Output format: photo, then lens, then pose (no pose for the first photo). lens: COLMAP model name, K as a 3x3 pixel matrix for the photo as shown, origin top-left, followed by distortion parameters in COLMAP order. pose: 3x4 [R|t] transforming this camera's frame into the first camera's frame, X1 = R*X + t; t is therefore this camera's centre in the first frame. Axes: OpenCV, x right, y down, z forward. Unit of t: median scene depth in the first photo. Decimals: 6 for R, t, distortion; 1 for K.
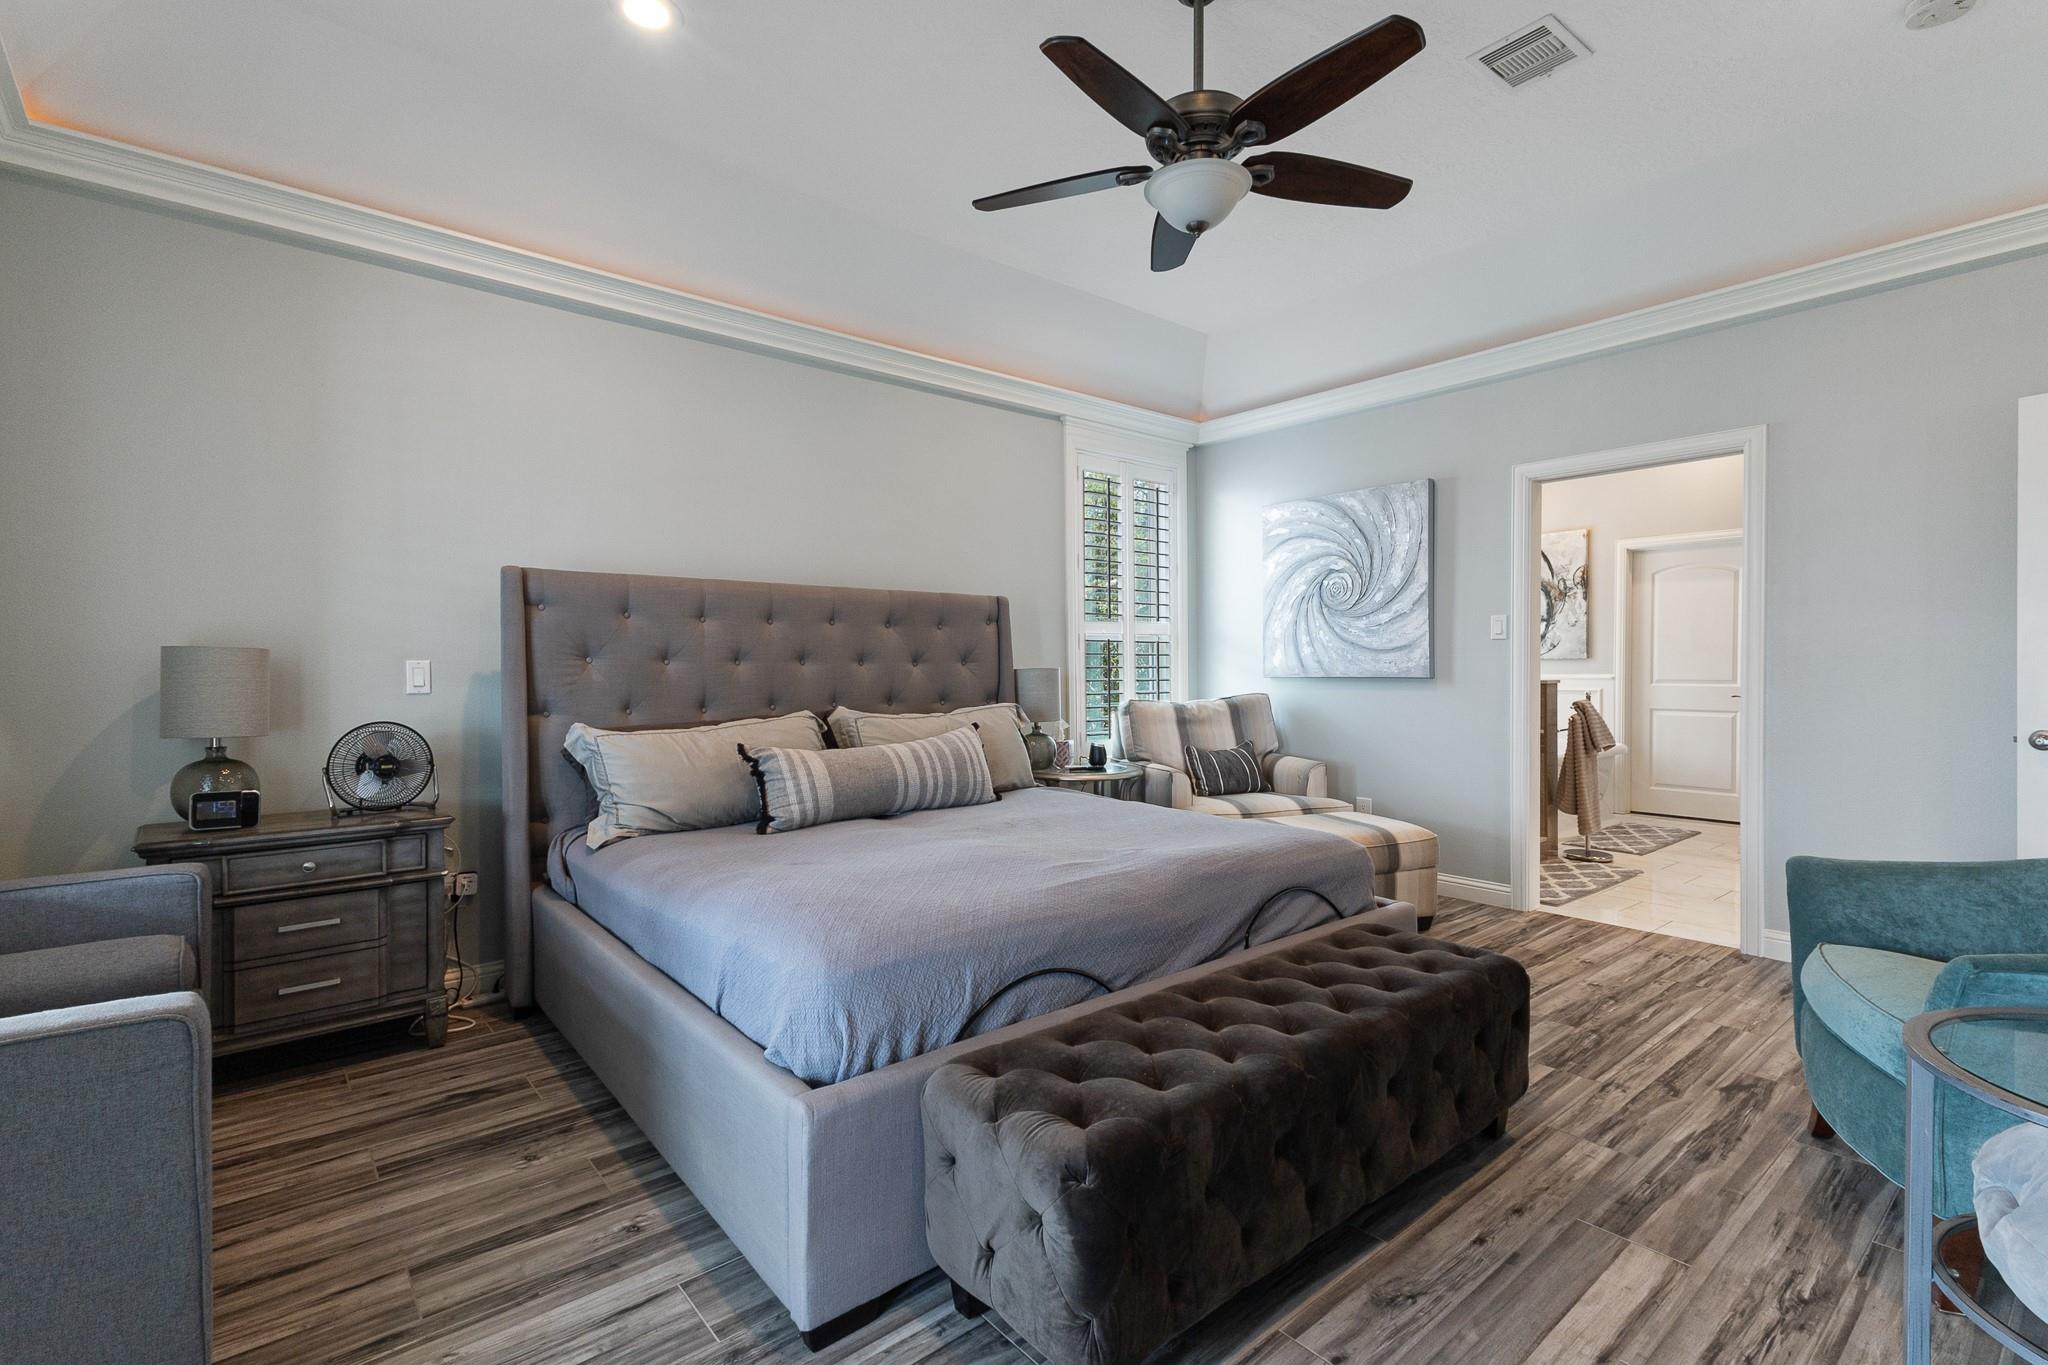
lens RADIAL K [[937.2, 0, 1024.0], [0, 937.2, 682.5], [0, 0, 1]] dist [0.022792, 0.000154]
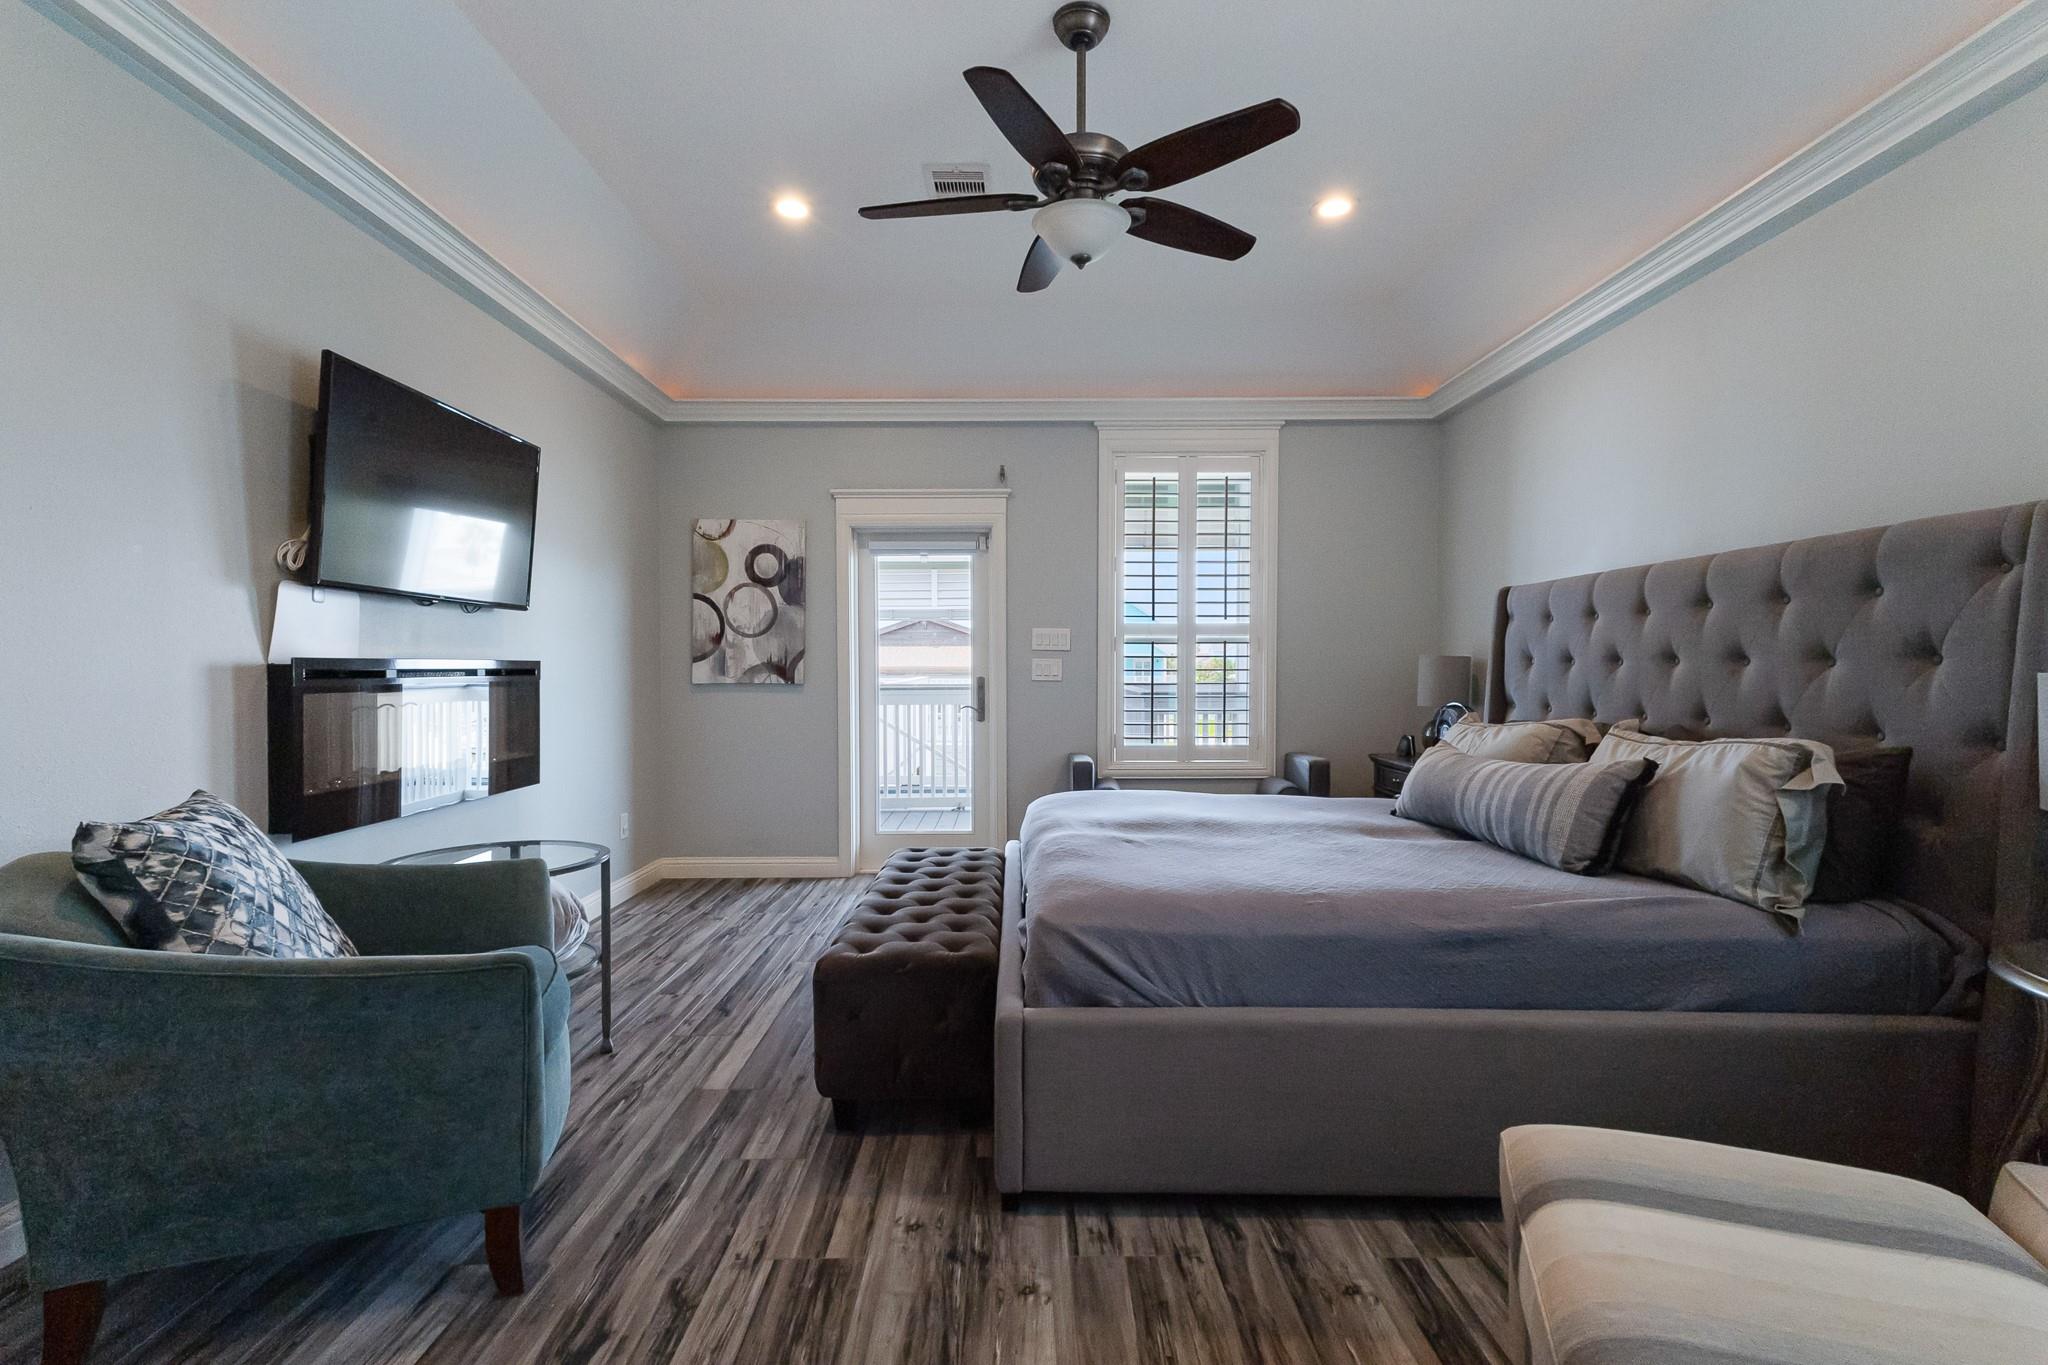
lens RADIAL K [[937.2, 0, 1024.0], [0, 937.2, 682.5], [0, 0, 1]] dist [0.022792, 0.000154]
pose [[-0.631574, 0.015659, -0.775157, 0.992959], [-0.010845, 0.999520, 0.029028, -0.031484], [0.775240, 0.026739, -0.631101, 1.529657]]
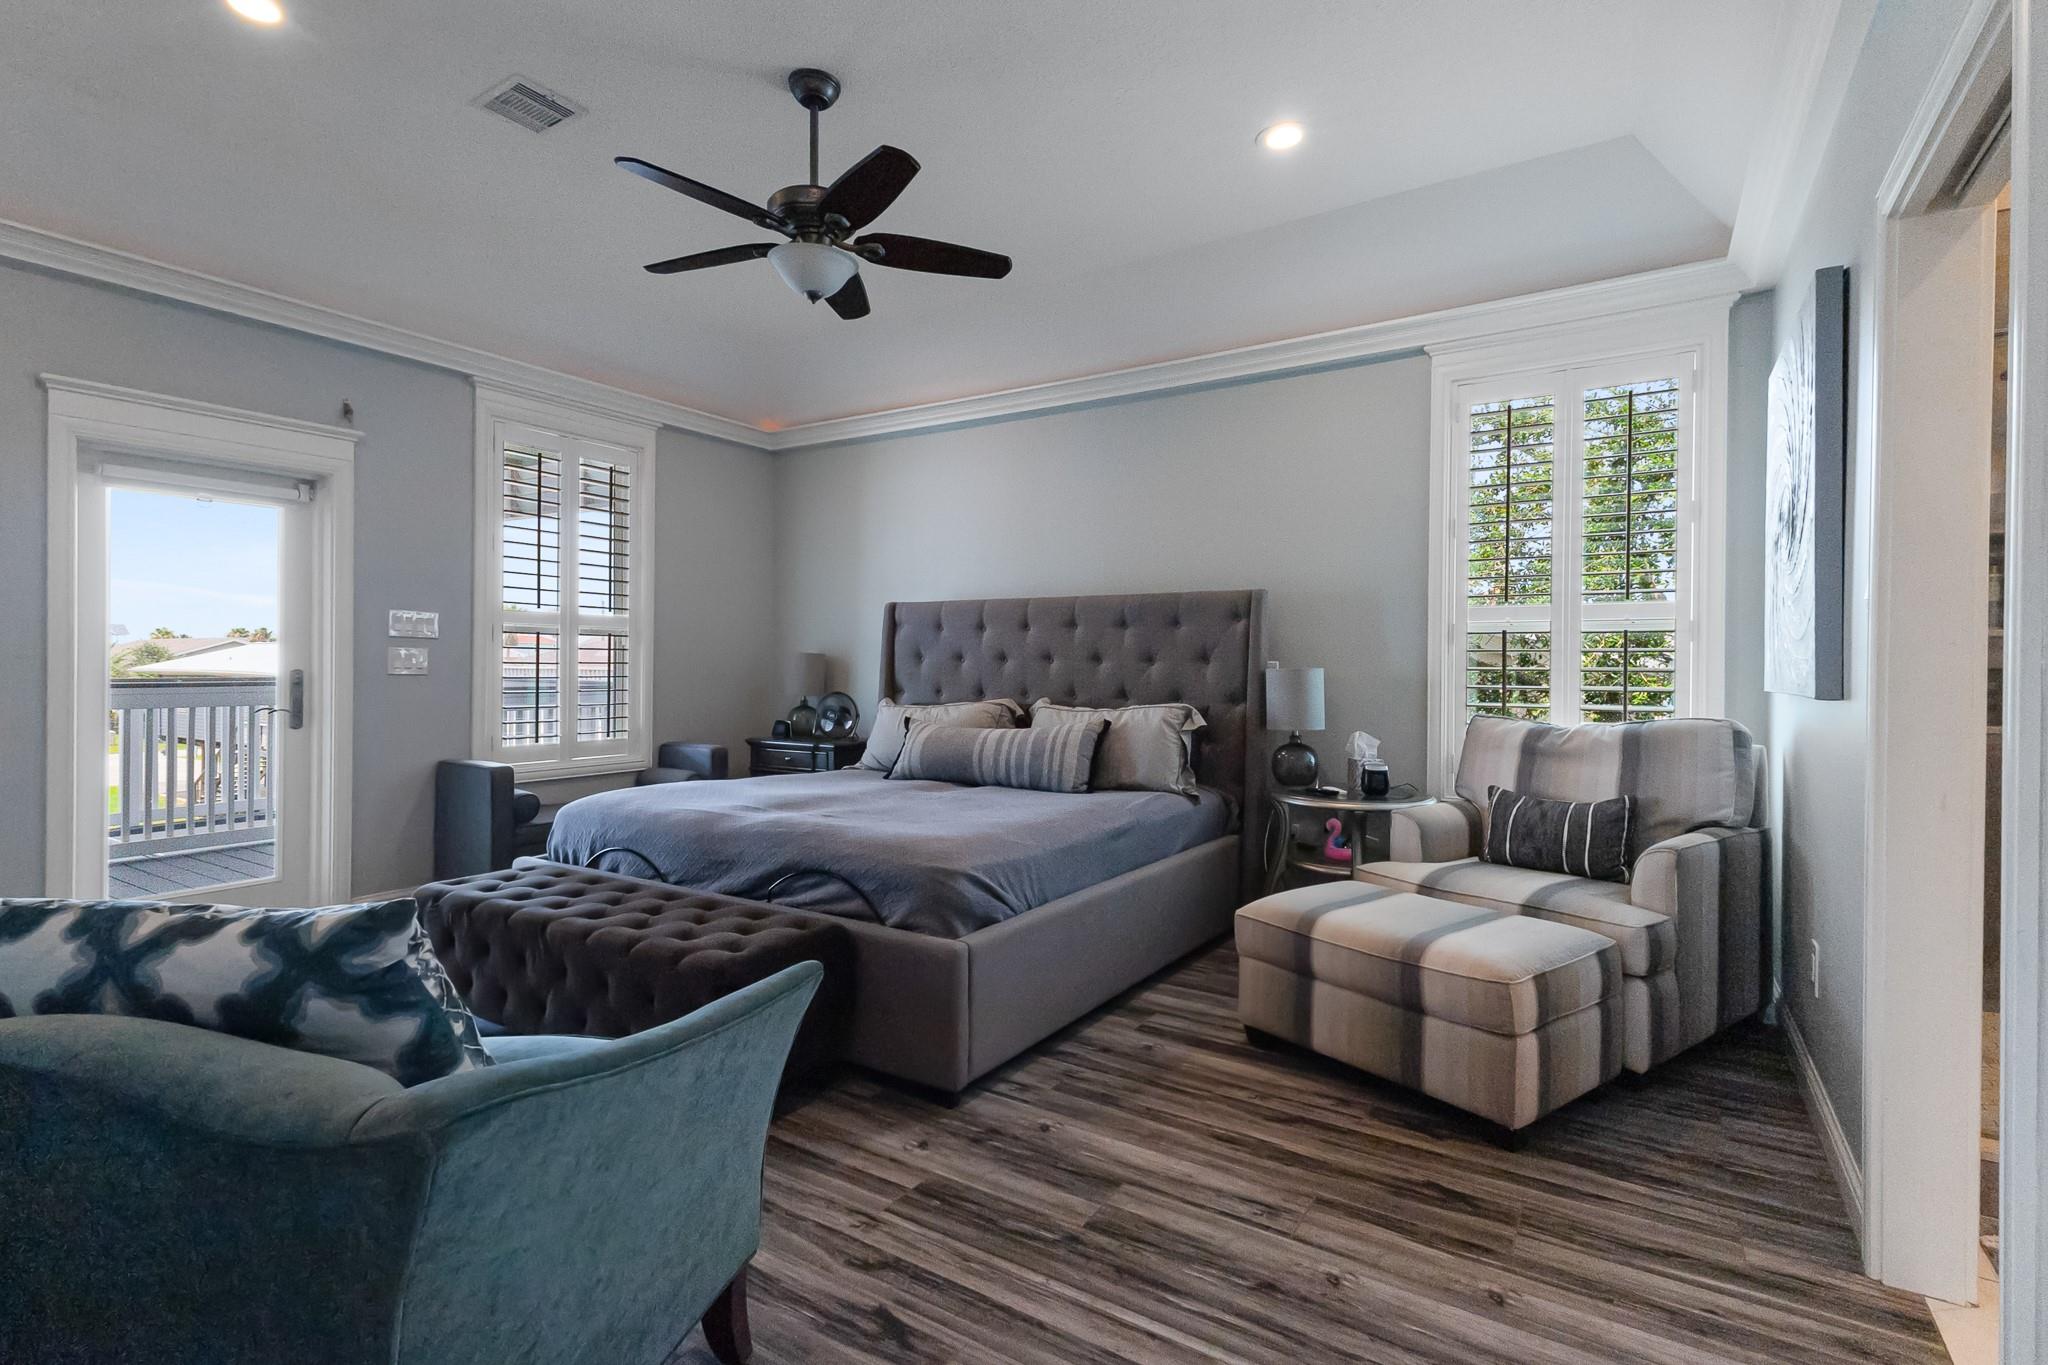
lens RADIAL K [[950.0, 0, 1016.8], [0, 950.0, 671.5], [0, 0, 1]] dist [0.011621, 0.000111]
pose [[0.297093, 0.010332, -0.954793, 1.316585], [-0.025378, 0.999674, 0.002921, -0.015498], [0.954511, 0.023363, 0.297258, 0.840183]]
